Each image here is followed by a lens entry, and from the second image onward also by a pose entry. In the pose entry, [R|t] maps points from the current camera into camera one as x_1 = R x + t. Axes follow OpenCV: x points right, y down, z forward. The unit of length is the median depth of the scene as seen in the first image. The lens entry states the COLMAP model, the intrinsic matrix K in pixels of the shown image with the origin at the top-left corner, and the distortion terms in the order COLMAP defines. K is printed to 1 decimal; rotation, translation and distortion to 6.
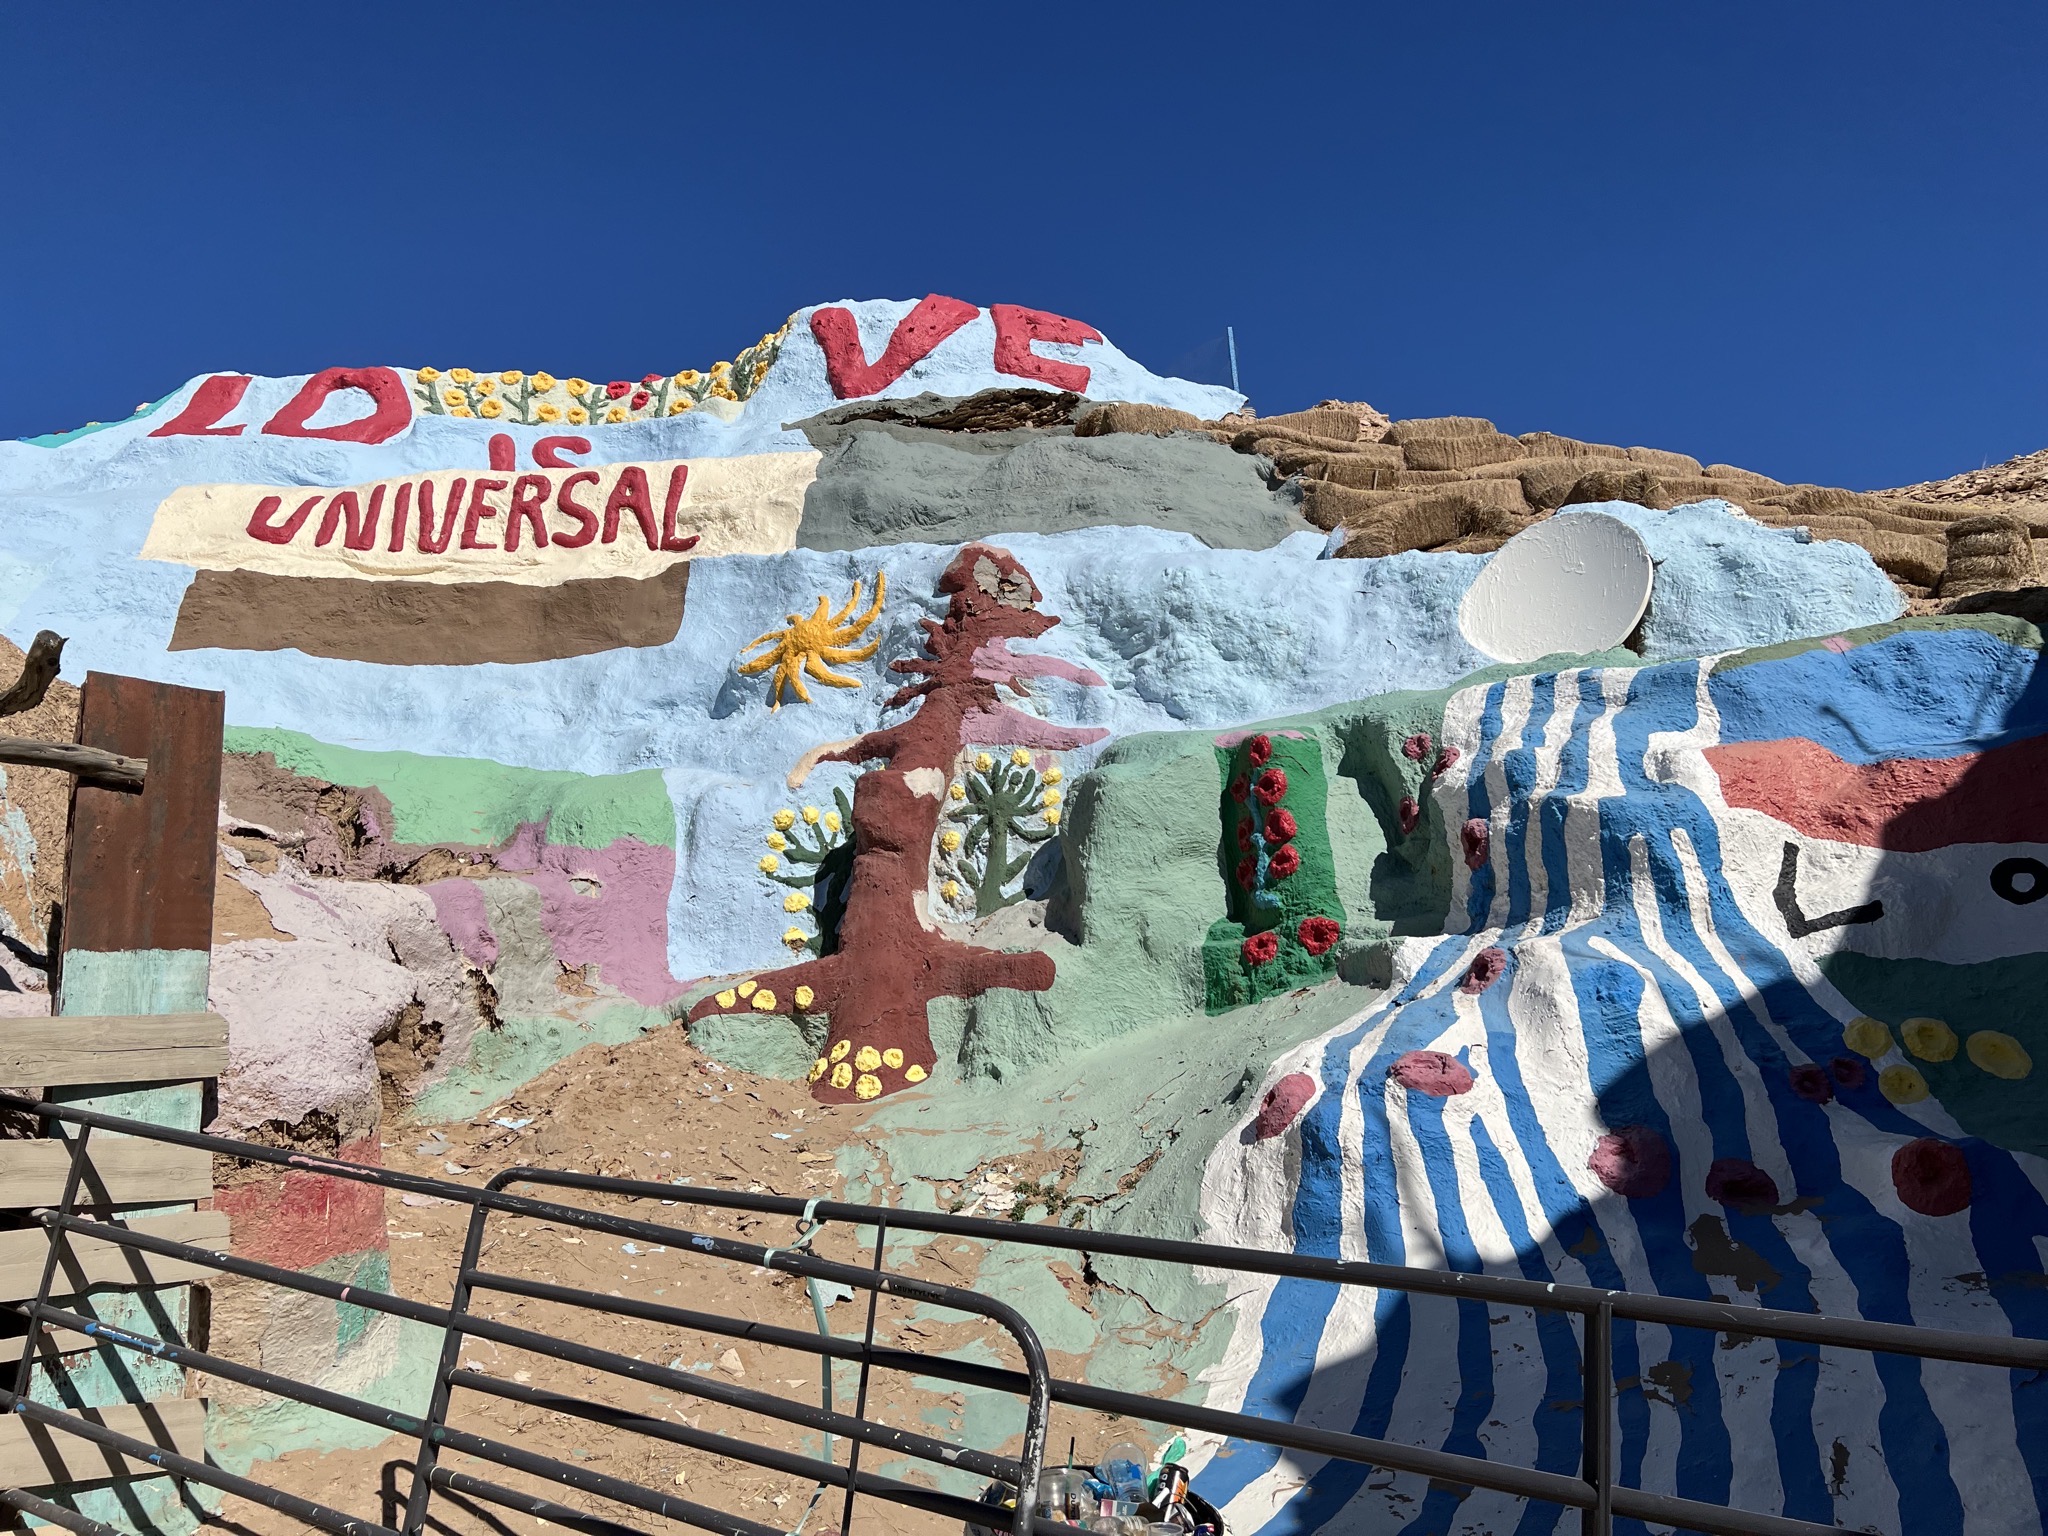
lens RADIAL K [[1484.8, 0, 1058.0], [0, 1484.8, 797.6], [0, 0, 1]] dist [0.059244, -0.059326]
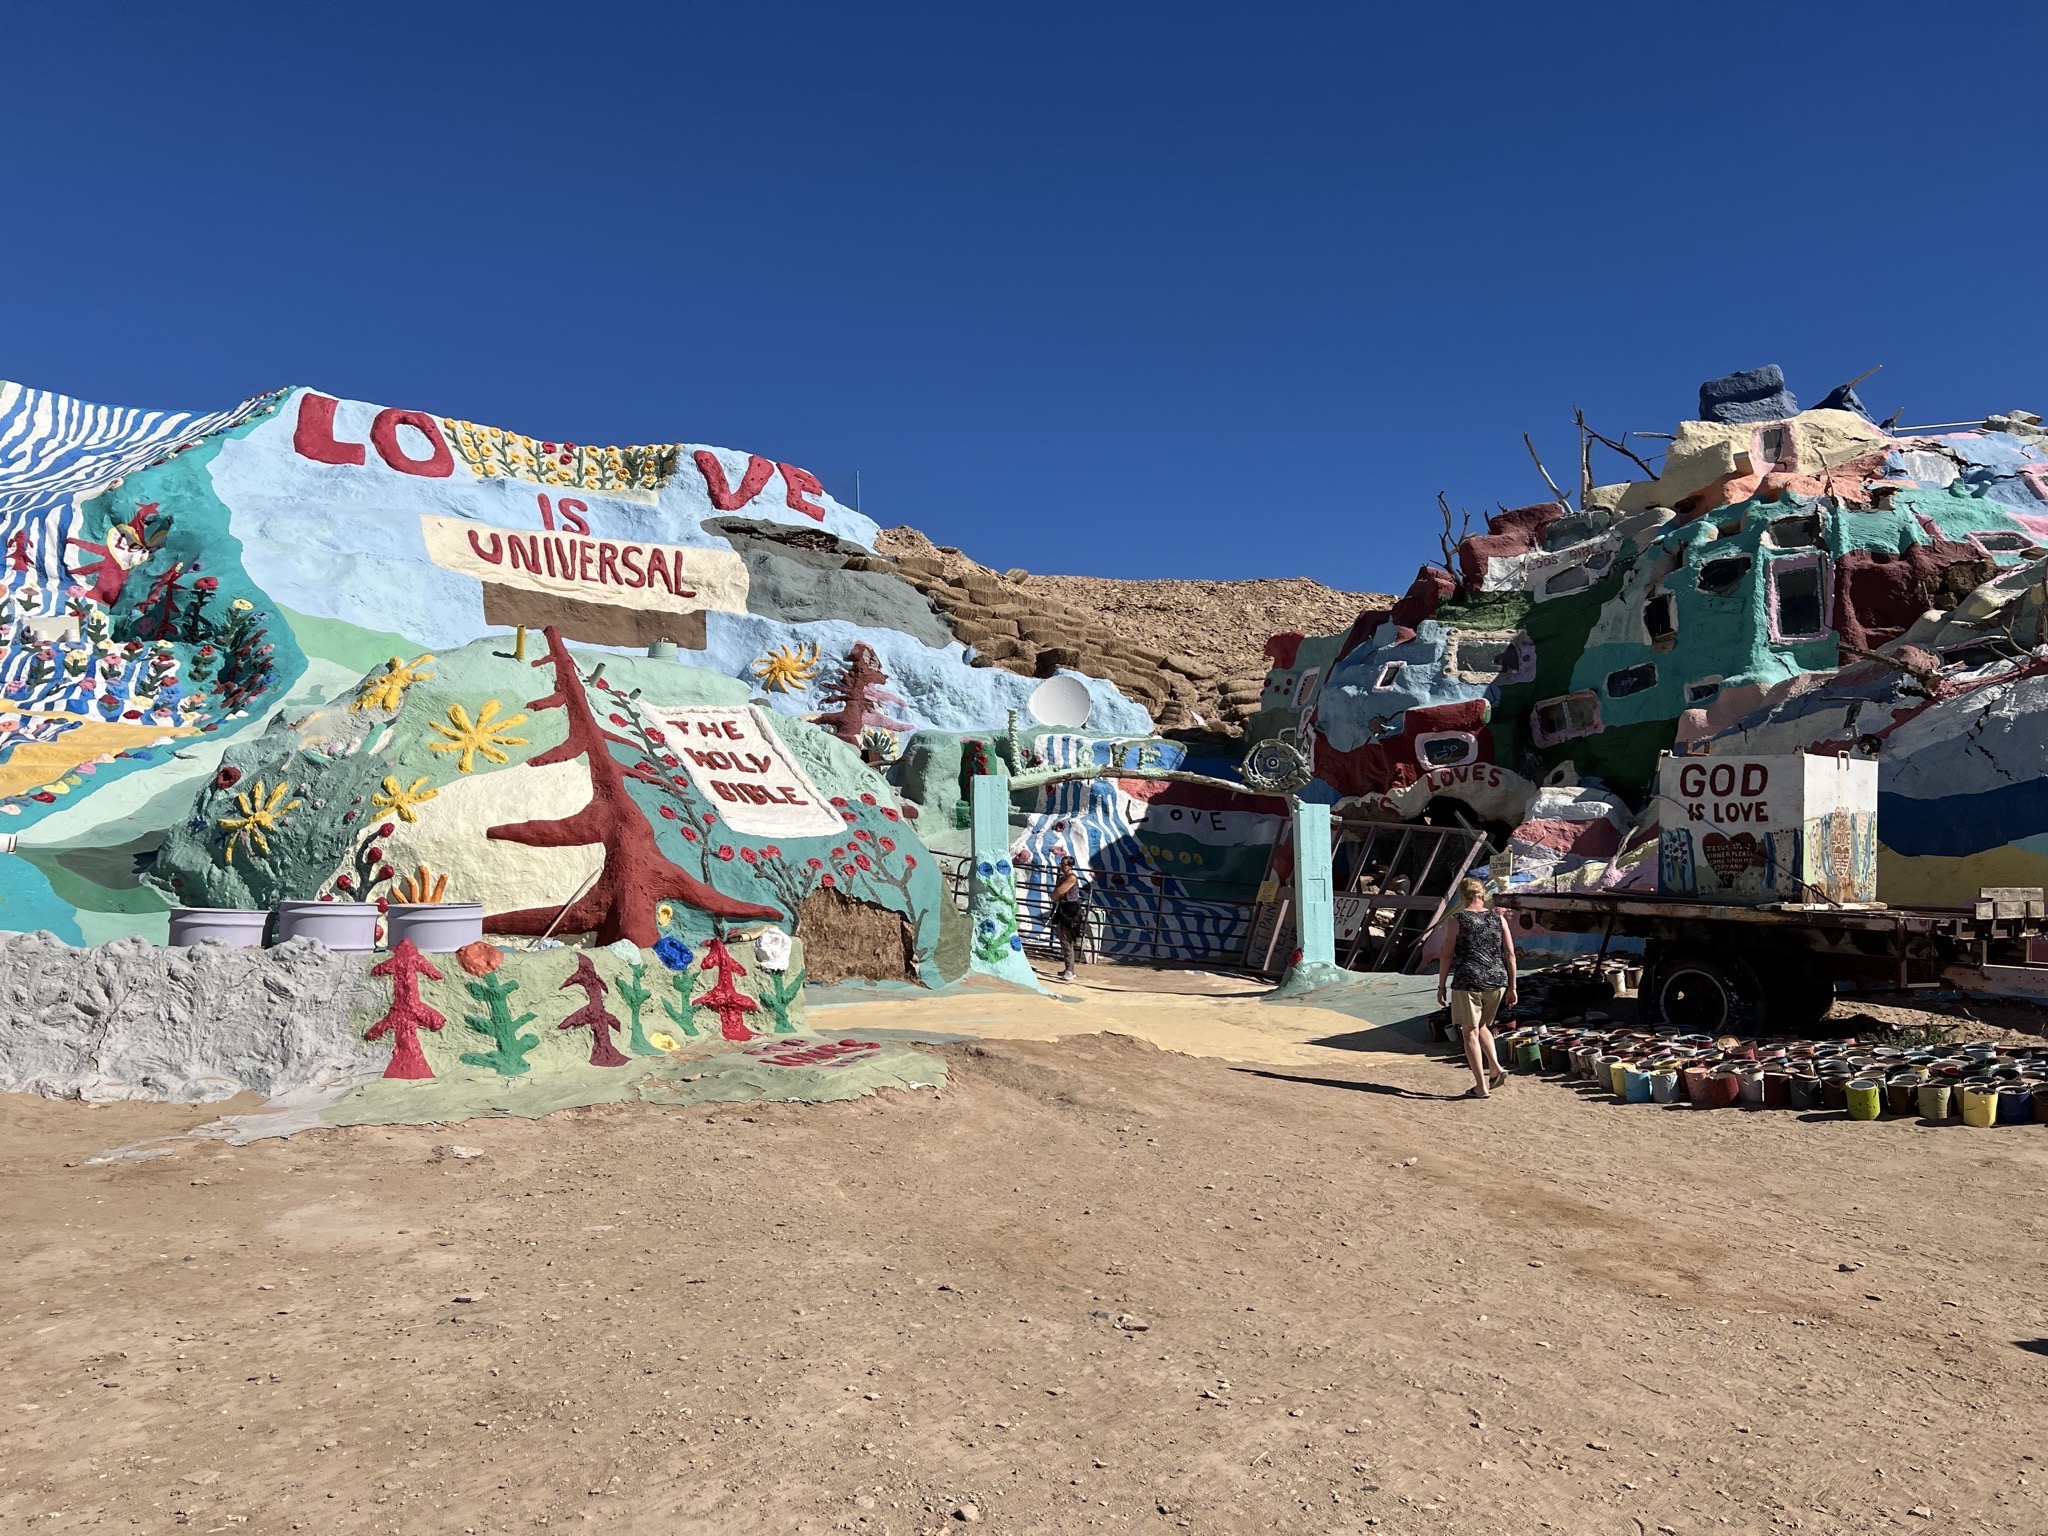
lens RADIAL K [[1608.2, 0, 1024.0], [0, 1608.2, 768.0], [0, 0, 1]] dist [0.177979, -0.333136]
pose [[0.844973, 0.089819, 0.527213, -1.271193], [-0.155212, 0.984552, 0.081028, -0.225297], [-0.511791, -0.150297, 0.845861, -1.551845]]
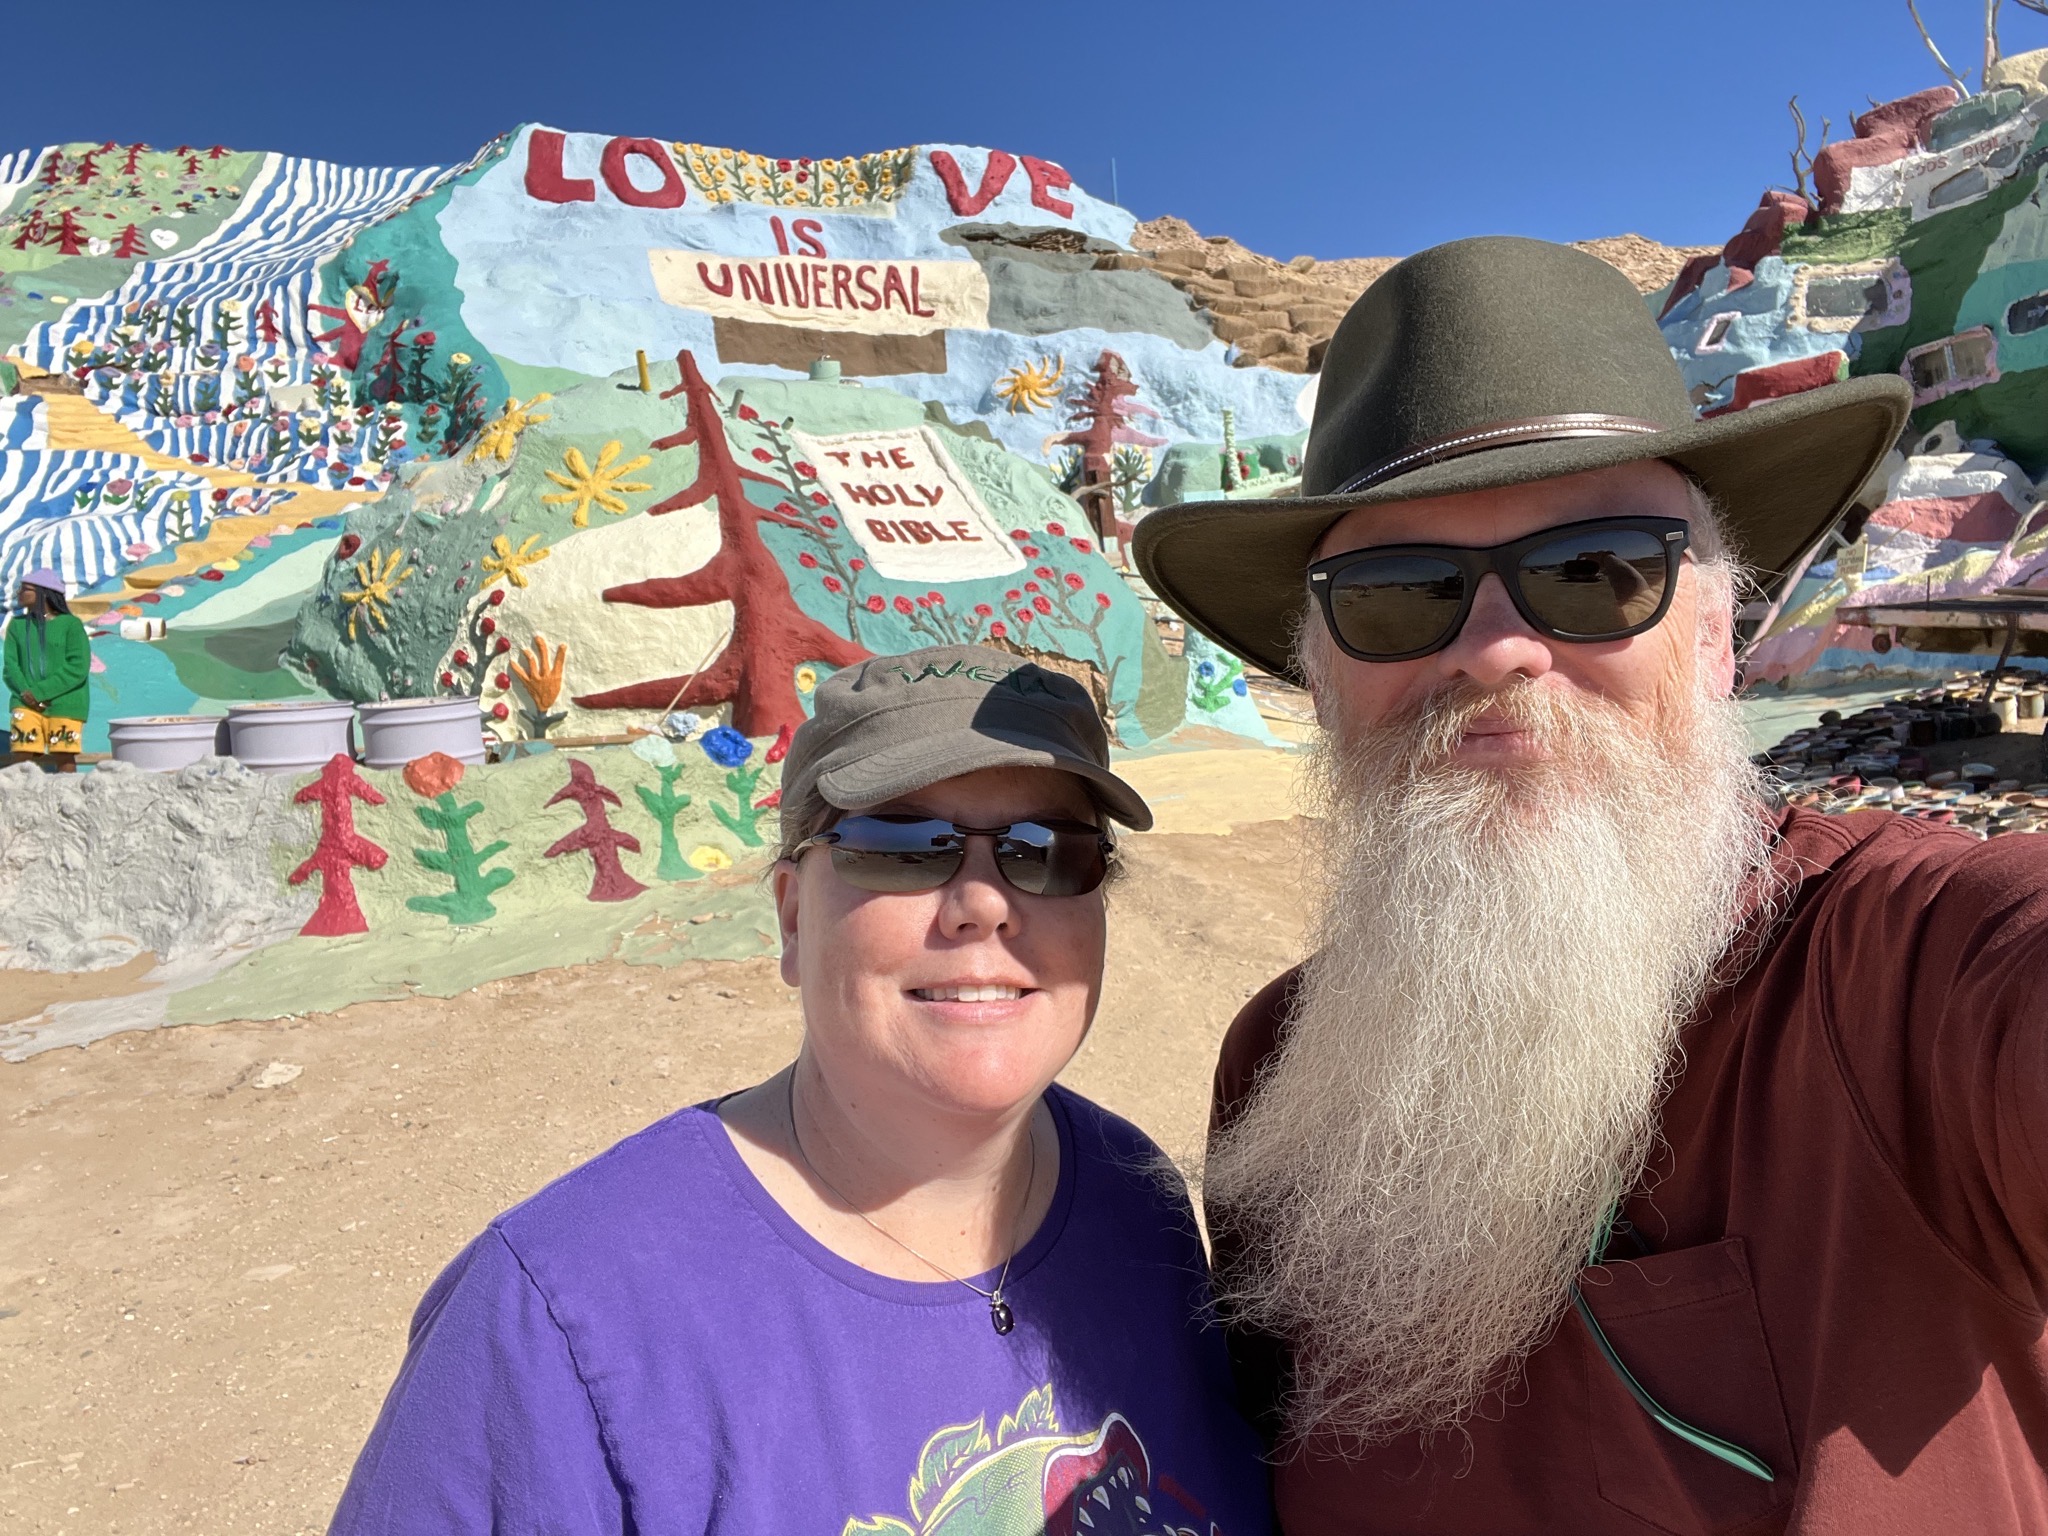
lens RADIAL K [[1484.8, 0, 1058.0], [0, 1484.8, 797.6], [0, 0, 1]] dist [0.059244, -0.059326]
pose [[0.935002, -0.040994, 0.352266, -0.997650], [-0.073191, 0.949608, 0.304775, -0.210846], [-0.347009, -0.310748, 0.884884, -1.310829]]
